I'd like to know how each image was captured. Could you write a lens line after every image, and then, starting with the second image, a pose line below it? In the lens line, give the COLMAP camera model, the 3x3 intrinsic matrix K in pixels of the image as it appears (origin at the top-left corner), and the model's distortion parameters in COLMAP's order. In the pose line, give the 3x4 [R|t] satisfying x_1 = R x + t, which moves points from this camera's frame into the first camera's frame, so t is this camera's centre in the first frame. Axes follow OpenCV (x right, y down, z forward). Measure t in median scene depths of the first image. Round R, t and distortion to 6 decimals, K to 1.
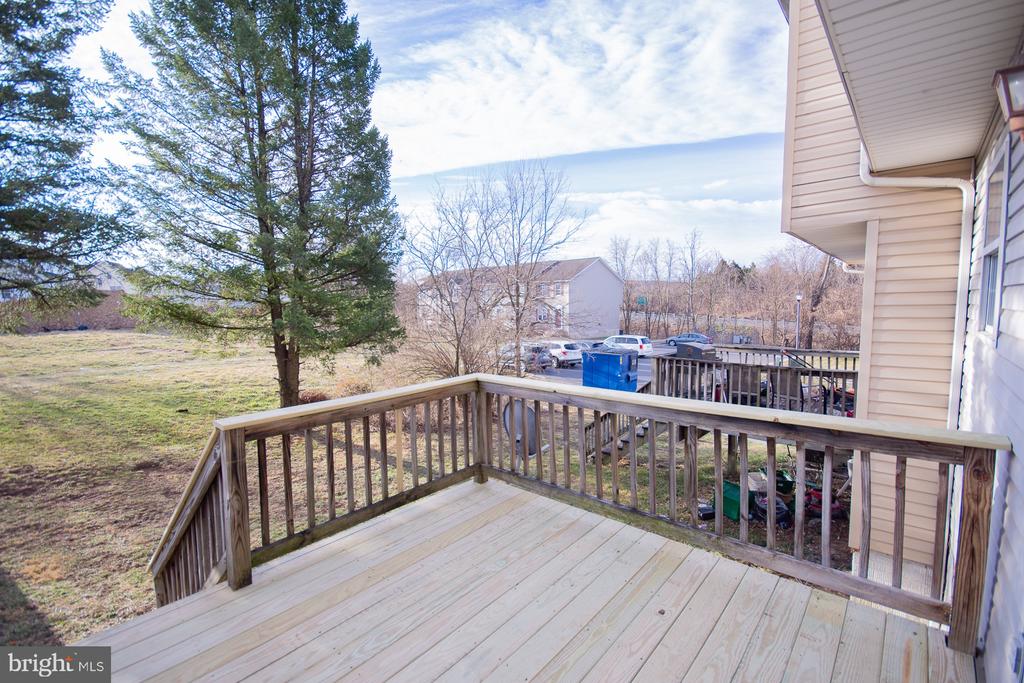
lens RADIAL K [[465.7, 0, 512.0], [0, 465.7, 341.5], [0, 0, 1]] dist [0.000456, -0.000136]
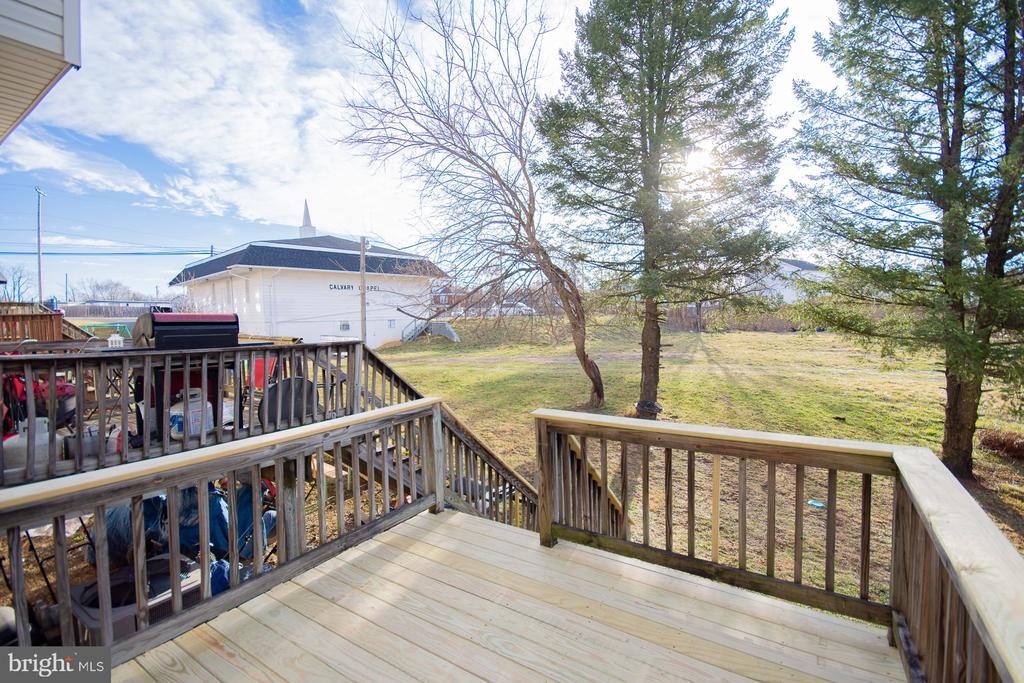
lens RADIAL K [[464.7, 0, 512.0], [0, 464.7, 341.5], [0, 0, 1]] dist [-0.001742, -0.000301]
pose [[0.118143, 0.064414, -0.990905, 0.194315], [-0.067023, 0.996135, 0.056763, -0.024359], [0.990732, 0.059707, 0.122003, 0.238946]]
